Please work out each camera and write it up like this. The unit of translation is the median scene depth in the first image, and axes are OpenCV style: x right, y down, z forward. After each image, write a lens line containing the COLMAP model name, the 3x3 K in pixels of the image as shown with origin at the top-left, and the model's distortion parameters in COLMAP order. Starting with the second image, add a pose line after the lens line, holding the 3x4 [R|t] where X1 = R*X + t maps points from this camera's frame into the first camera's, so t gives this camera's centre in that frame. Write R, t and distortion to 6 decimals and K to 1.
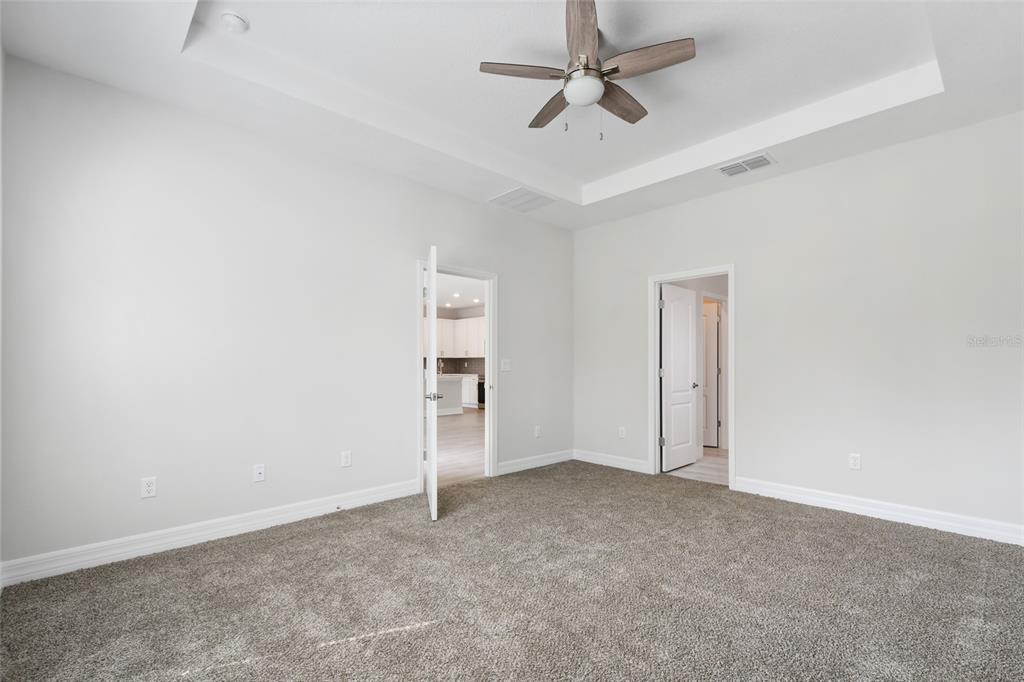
lens RADIAL K [[461.5, 0, 511.4], [0, 461.5, 364.8], [0, 0, 1]] dist [-0.000861, -0.000510]
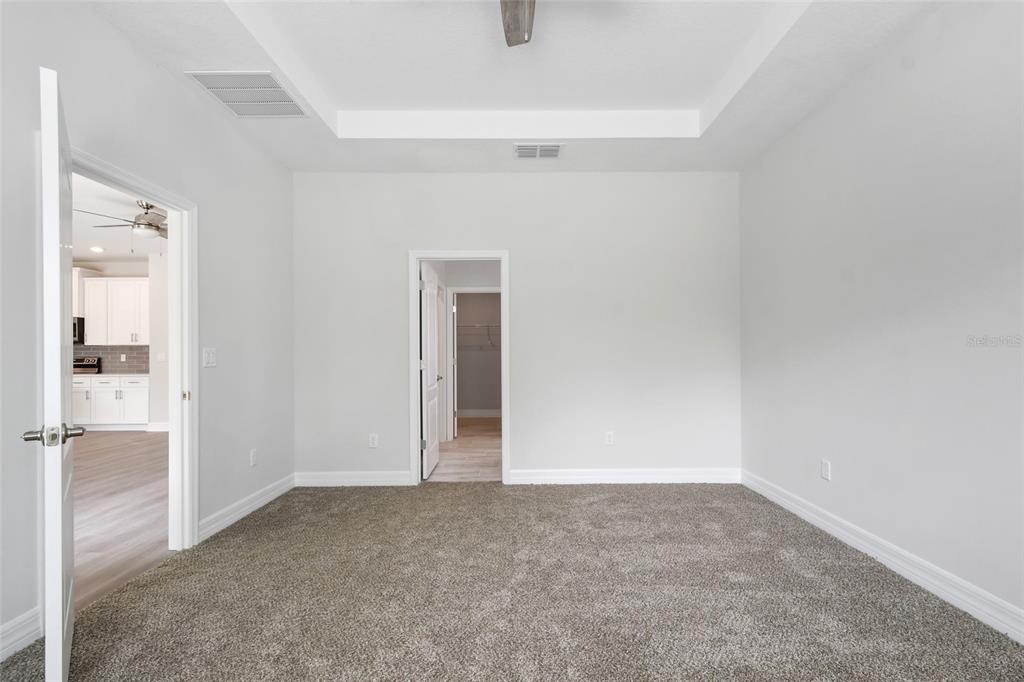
lens RADIAL K [[461.2, 0, 518.2], [0, 461.2, 358.3], [0, 0, 1]] dist [0.000008, -0.000565]
pose [[0.670706, -0.010712, 0.741646, -0.202201], [0.006521, 0.999942, 0.008545, -0.001752], [-0.741695, -0.000895, 0.670737, 0.306944]]
